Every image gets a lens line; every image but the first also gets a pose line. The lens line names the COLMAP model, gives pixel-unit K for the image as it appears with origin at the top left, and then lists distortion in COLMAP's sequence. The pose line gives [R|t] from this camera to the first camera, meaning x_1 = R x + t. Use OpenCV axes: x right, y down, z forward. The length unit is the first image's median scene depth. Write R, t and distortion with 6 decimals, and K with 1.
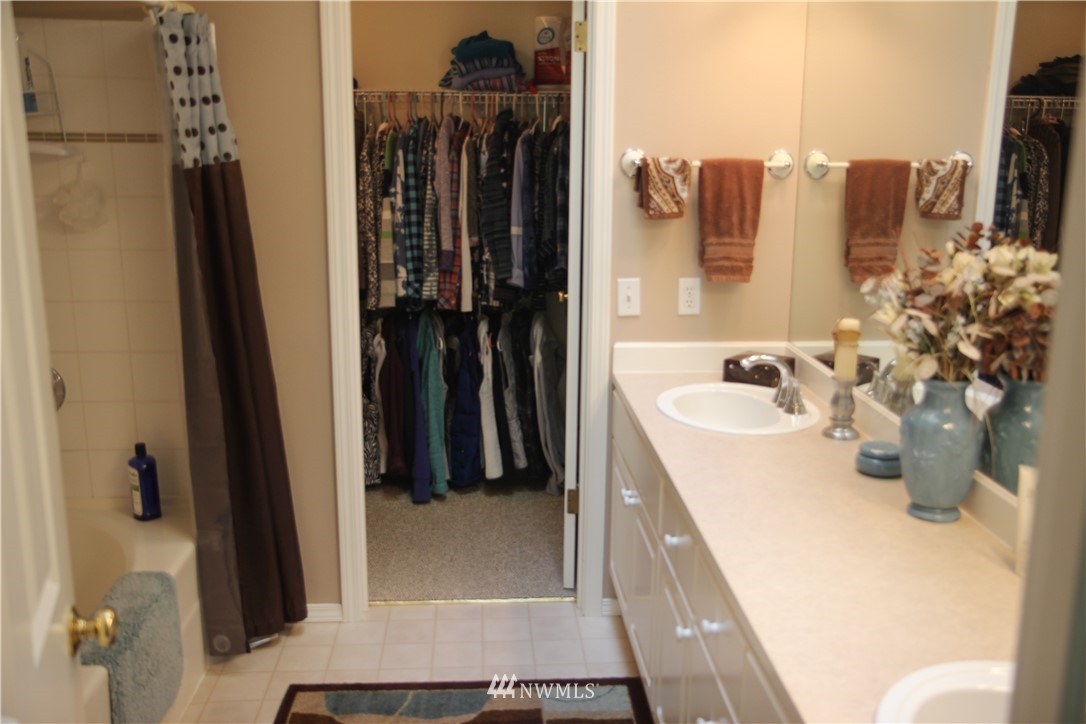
lens RADIAL K [[1012.5, 0, 543.0], [0, 1012.5, 362.0], [0, 0, 1]] dist [-0.057387, 0.235706]
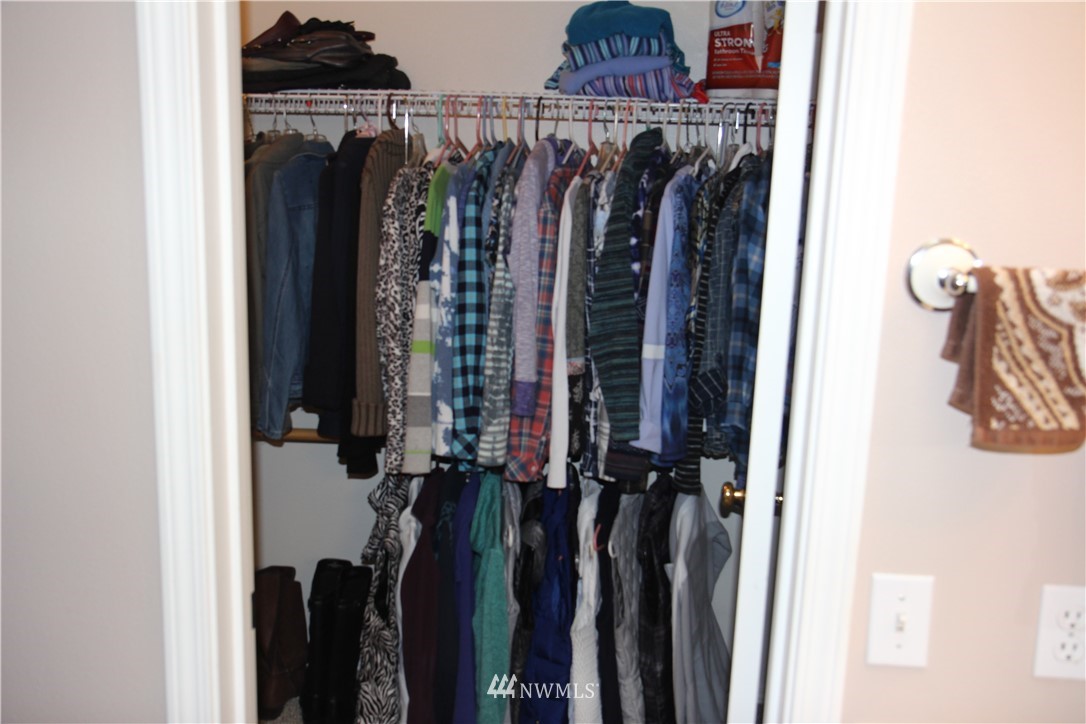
lens RADIAL K [[1012.5, 0, 543.0], [0, 1012.5, 362.0], [0, 0, 1]] dist [-0.057387, 0.235706]
pose [[0.983532, 0.061448, -0.169970, 0.008248], [-0.065612, 0.997665, -0.018986, -0.110104], [0.168407, 0.029825, 0.985266, 0.453401]]
